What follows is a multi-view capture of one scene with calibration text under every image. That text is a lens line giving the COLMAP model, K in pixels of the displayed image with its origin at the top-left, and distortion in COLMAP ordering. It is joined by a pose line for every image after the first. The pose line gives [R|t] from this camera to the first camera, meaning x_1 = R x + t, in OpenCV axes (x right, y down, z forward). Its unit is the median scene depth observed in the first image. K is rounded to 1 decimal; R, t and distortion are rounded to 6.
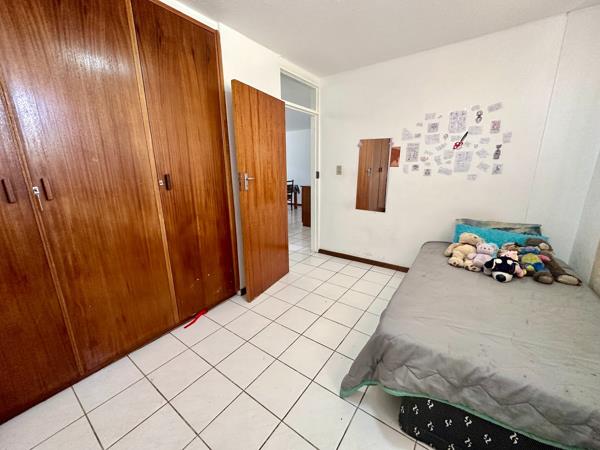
lens RADIAL K [[237.5, 0, 300.0], [0, 237.5, 224.2], [0, 0, 1]] dist [-0.002683, -0.000015]
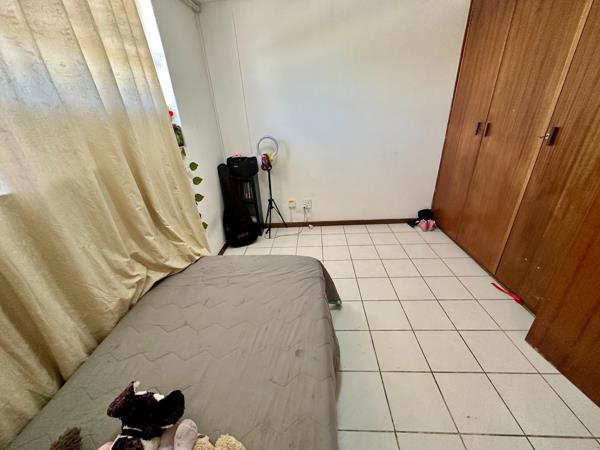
lens RADIAL K [[237.5, 0, 301.0], [0, 237.5, 227.1], [0, 0, 1]] dist [-0.002683, -0.000015]
pose [[-0.831255, 0.288479, -0.475179, 0.647146], [-0.071257, 0.792458, 0.605750, -0.334448], [0.551305, 0.537393, -0.638179, 1.088743]]
